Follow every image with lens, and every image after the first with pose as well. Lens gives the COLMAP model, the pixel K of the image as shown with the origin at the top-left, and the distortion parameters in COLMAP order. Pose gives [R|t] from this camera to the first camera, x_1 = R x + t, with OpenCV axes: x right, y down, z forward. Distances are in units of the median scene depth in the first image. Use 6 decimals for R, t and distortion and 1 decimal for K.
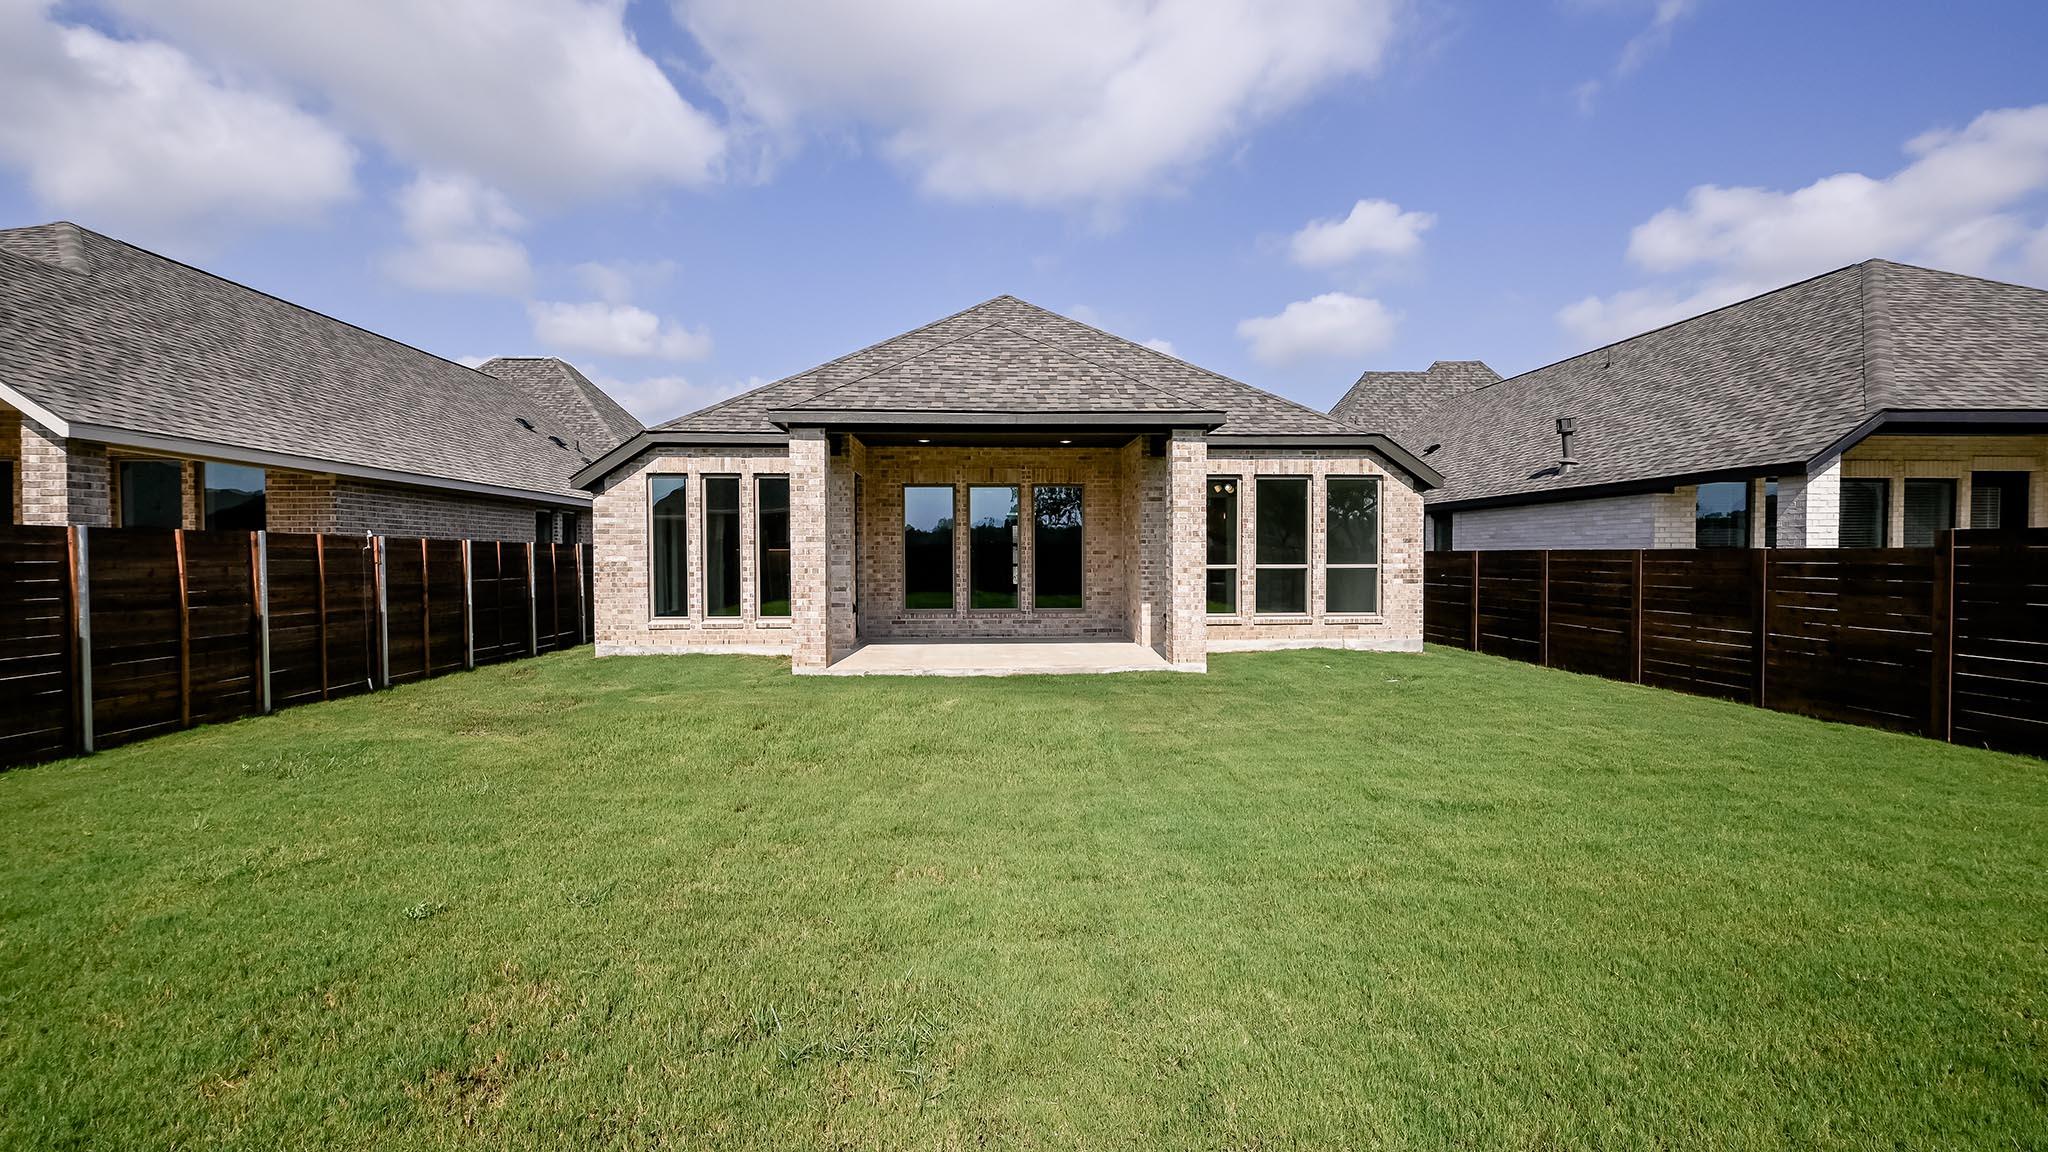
lens RADIAL K [[923.0, 0, 1014.2], [0, 923.0, 582.3], [0, 0, 1]] dist [-0.001024, 0.000198]
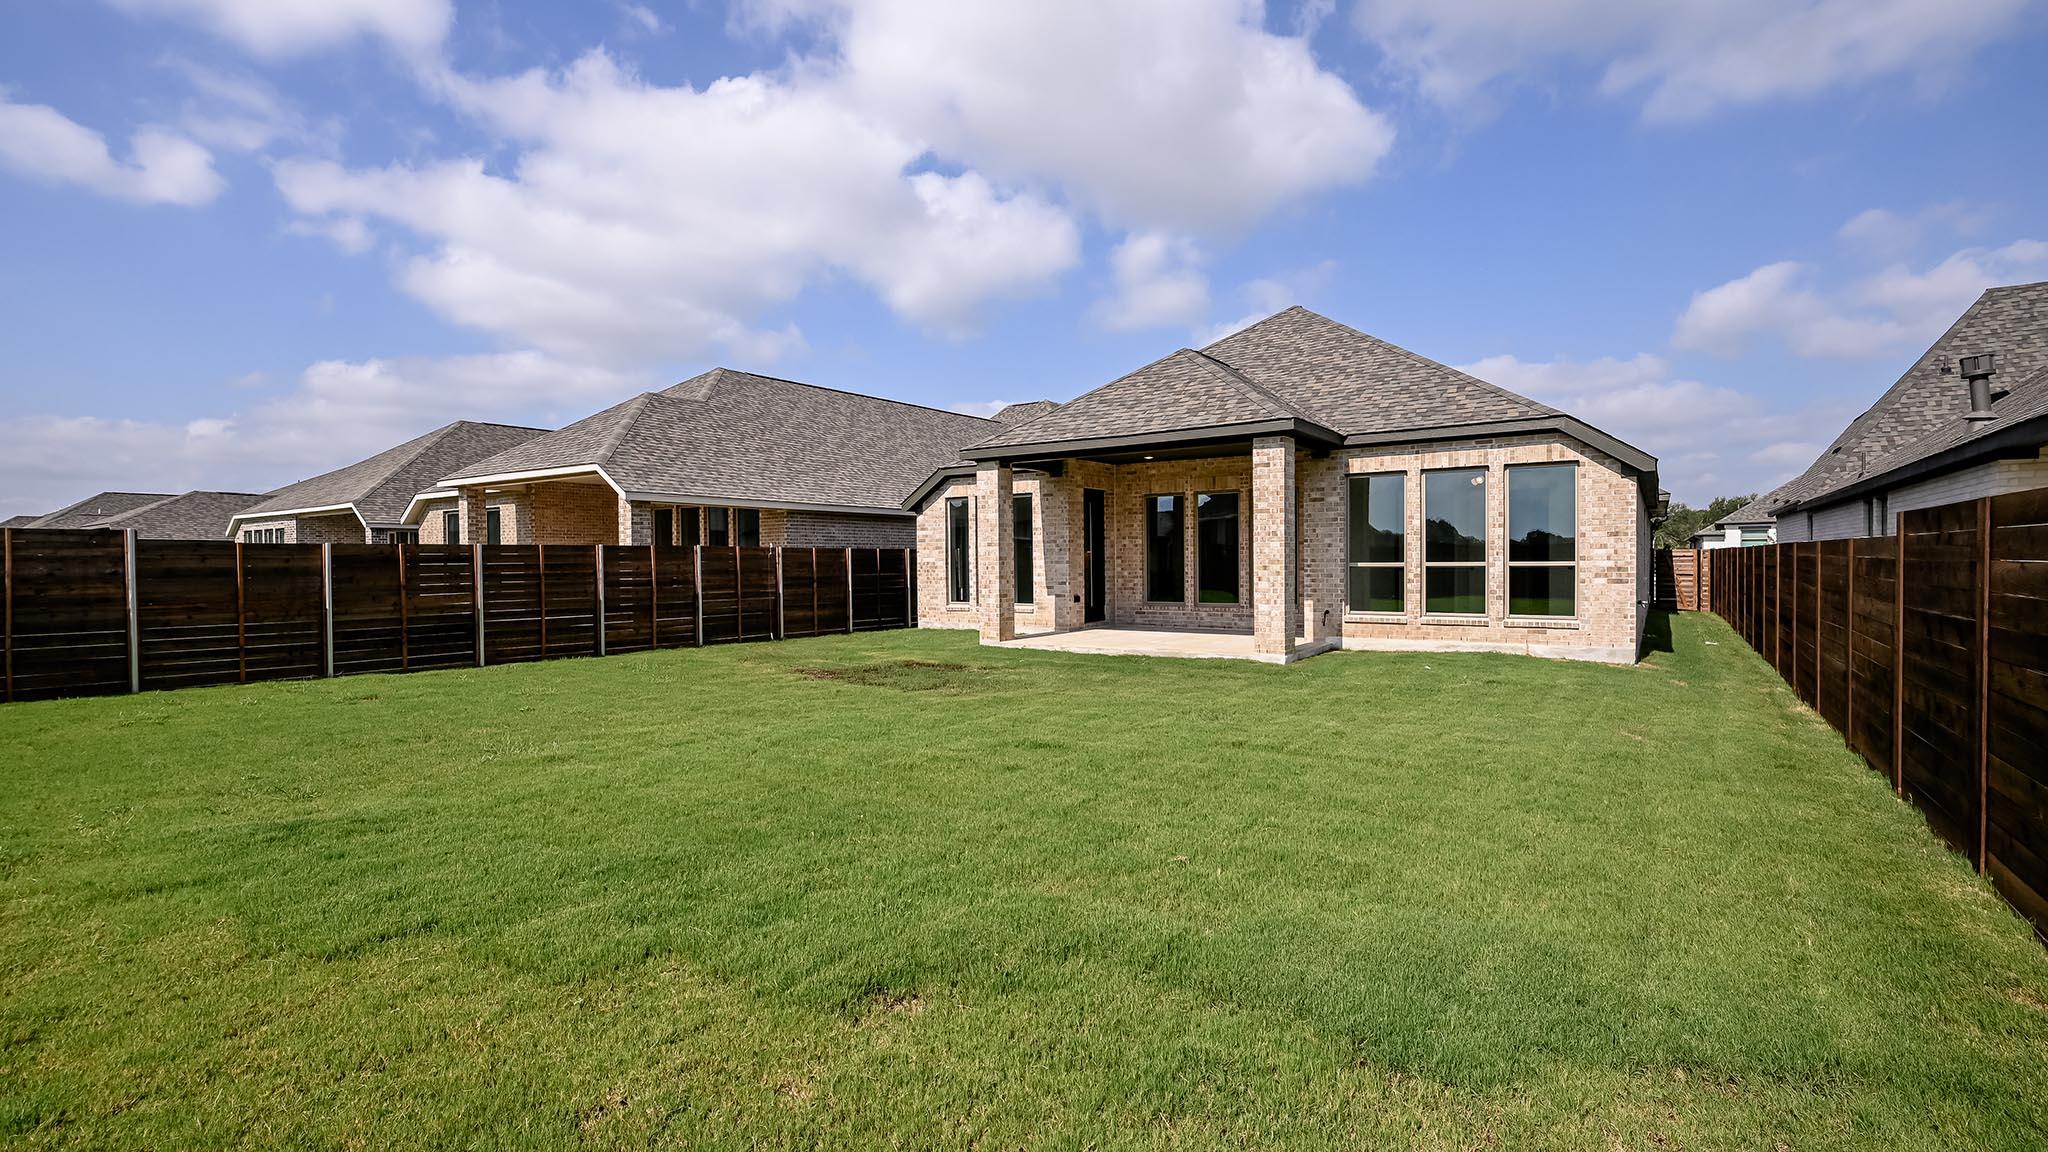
lens RADIAL K [[923.0, 0, 1035.2], [0, 923.0, 575.7], [0, 0, 1]] dist [-0.001024, 0.000198]
pose [[0.789042, 0.005703, -0.614313, 0.566523], [-0.010113, 0.999942, -0.003706, 0.002587], [0.614257, 0.009137, 0.789053, -0.012770]]
